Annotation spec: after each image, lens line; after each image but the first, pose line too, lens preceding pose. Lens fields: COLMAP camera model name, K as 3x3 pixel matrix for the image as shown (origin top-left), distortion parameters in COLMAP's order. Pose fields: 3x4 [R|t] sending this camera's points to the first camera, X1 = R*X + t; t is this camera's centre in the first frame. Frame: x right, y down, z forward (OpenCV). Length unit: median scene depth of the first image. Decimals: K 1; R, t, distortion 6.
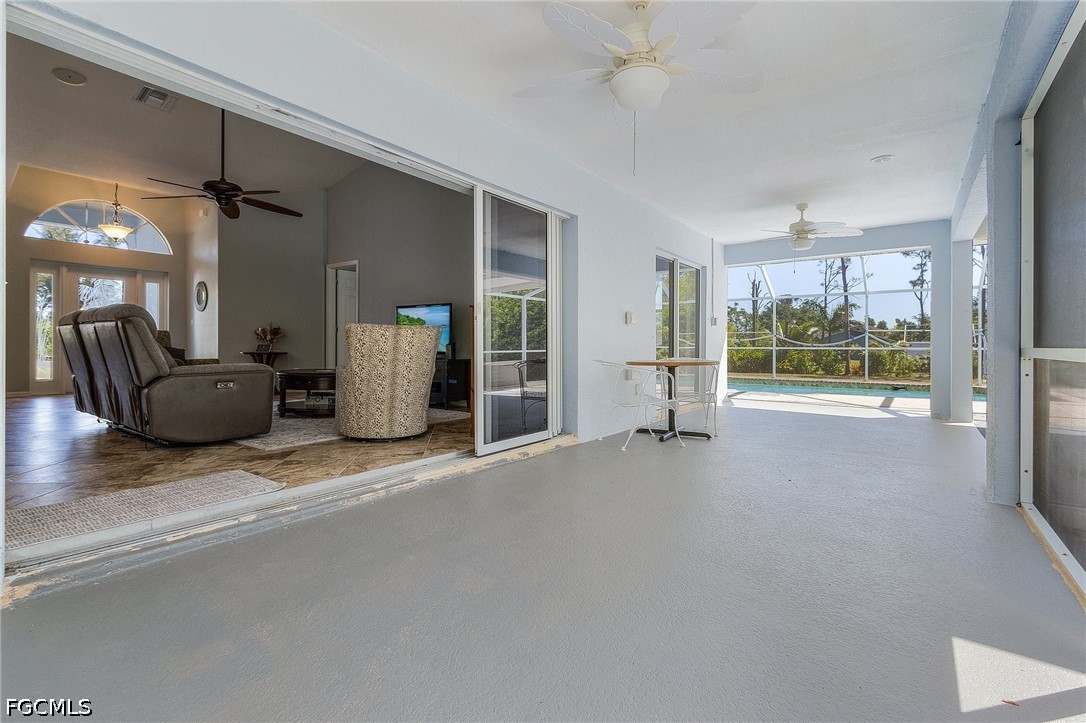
lens RADIAL K [[503.1, 0, 537.6], [0, 503.1, 359.2], [0, 0, 1]] dist [0.000553, -0.002085]
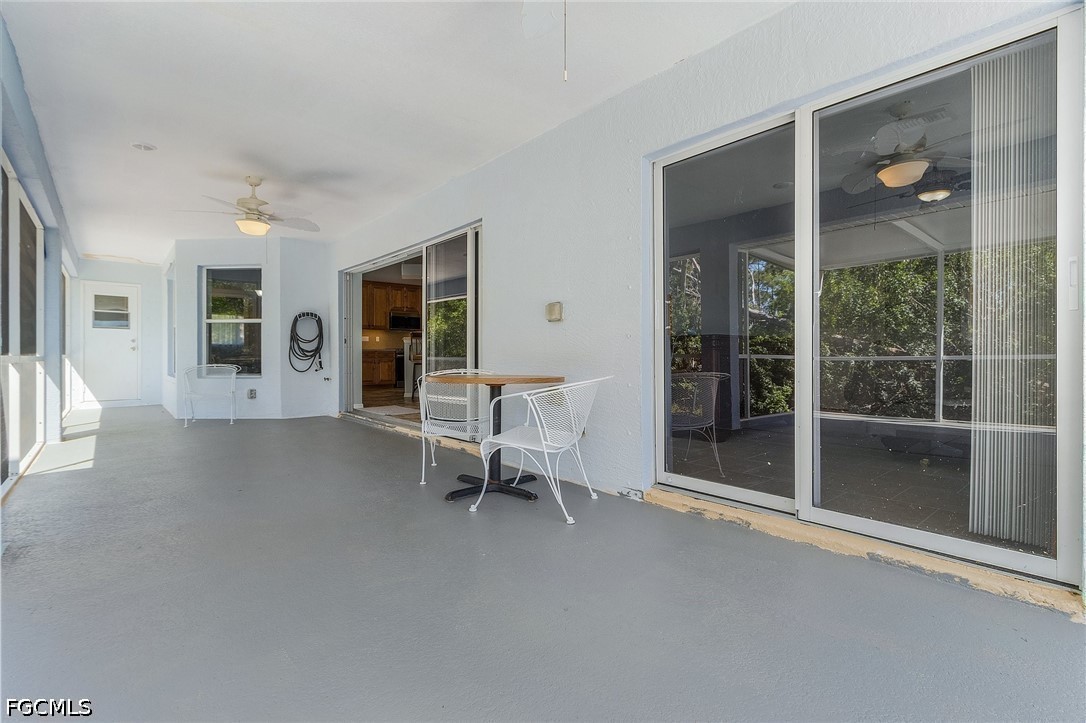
lens RADIAL K [[503.1, 0, 539.0], [0, 503.1, 355.1], [0, 0, 1]] dist [0.000553, -0.002085]
pose [[-0.232712, -0.003475, -0.972539, 1.002307], [-0.018869, 0.999822, 0.000943, -0.026783], [0.972363, 0.018570, -0.232736, 1.359527]]
